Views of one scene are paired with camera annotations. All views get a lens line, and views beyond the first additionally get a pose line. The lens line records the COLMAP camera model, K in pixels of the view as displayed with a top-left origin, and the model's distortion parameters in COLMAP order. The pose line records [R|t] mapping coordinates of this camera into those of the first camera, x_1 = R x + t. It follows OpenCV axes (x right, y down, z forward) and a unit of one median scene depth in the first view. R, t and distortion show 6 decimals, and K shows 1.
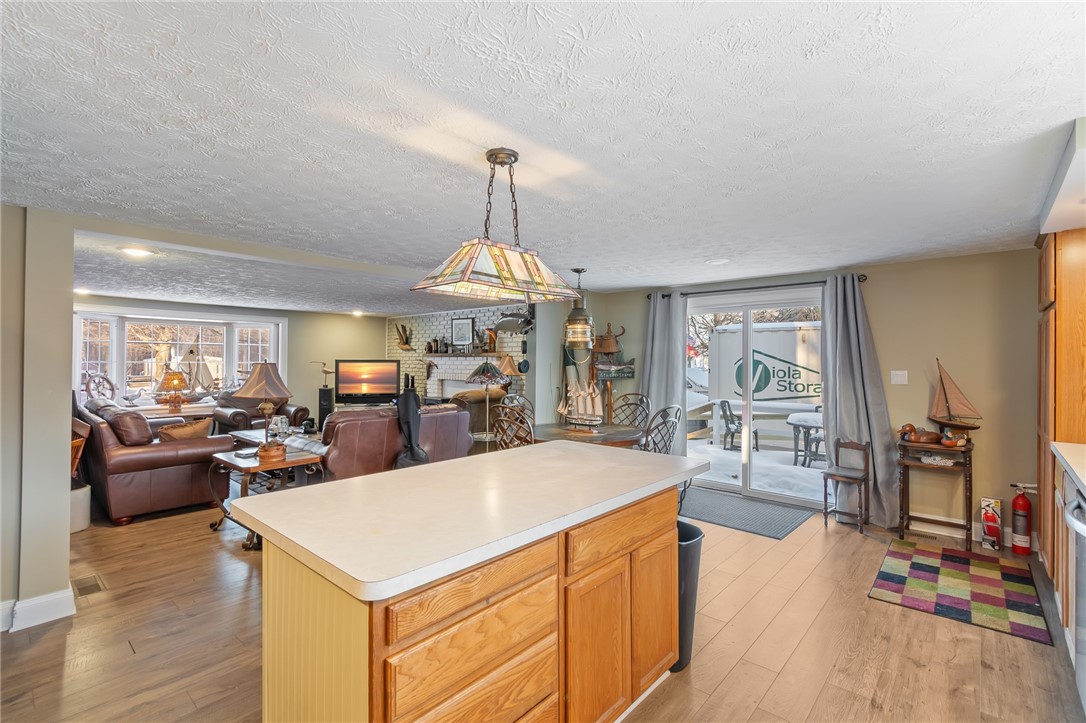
lens RADIAL K [[492.6, 0, 547.7], [0, 492.6, 361.6], [0, 0, 1]] dist [-0.000918, -0.001201]
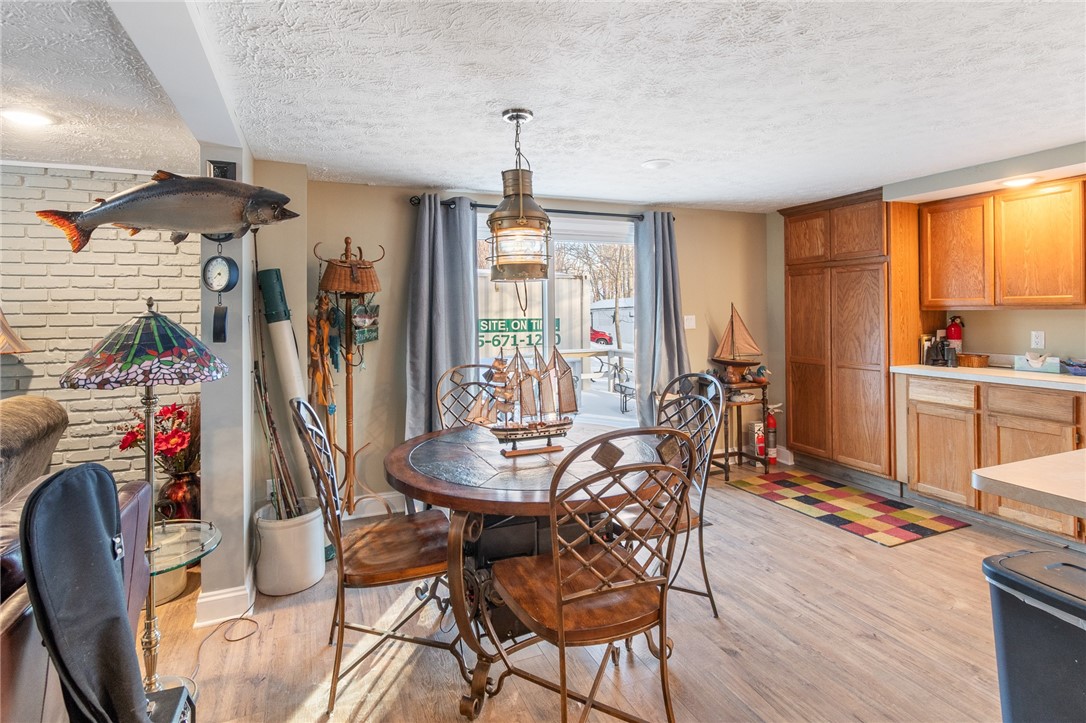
lens RADIAL K [[532.8, 0, 522.3], [0, 532.8, 308.1], [0, 0, 1]] dist [-0.001739, -0.001005]
pose [[0.453327, -0.001034, 0.891344, -0.212794], [0.014351, 0.999878, -0.006139, 0.002551], [-0.891229, 0.015575, 0.453286, 0.411929]]
